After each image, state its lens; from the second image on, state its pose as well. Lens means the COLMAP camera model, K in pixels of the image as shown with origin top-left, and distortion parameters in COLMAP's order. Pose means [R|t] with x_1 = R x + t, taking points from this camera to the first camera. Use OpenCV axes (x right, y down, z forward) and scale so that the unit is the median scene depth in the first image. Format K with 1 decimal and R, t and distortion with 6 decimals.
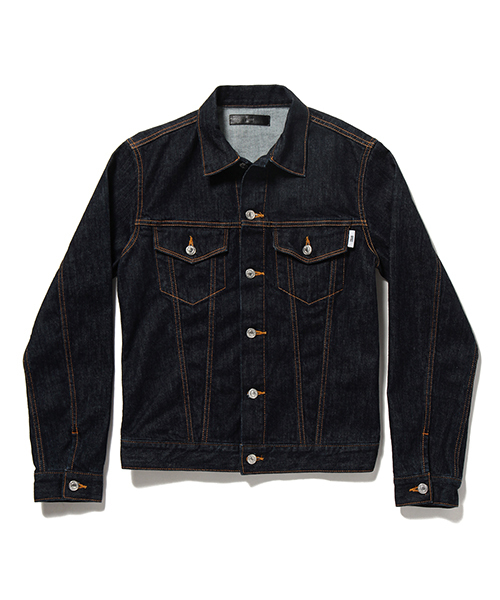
lens RADIAL K [[910.6, 0, 248.2], [0, 910.6, 302.9], [0, 0, 1]] dist [-0.005765, 0.000000]
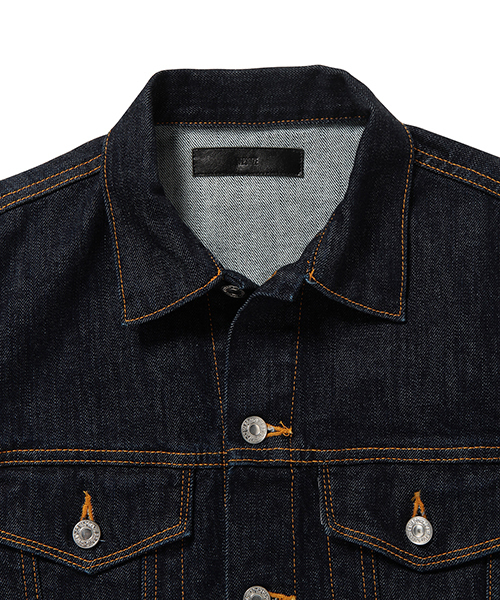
lens RADIAL K [[1505.0, 0, 251.1], [0, 1505.0, 296.4], [0, 0, 1]] dist [0.212960, 0.000000]
pose [[0.999854, -0.014688, 0.008773, -0.003239], [0.015262, 0.997470, -0.069435, -0.109063], [-0.007731, 0.069559, 0.997548, 0.414230]]
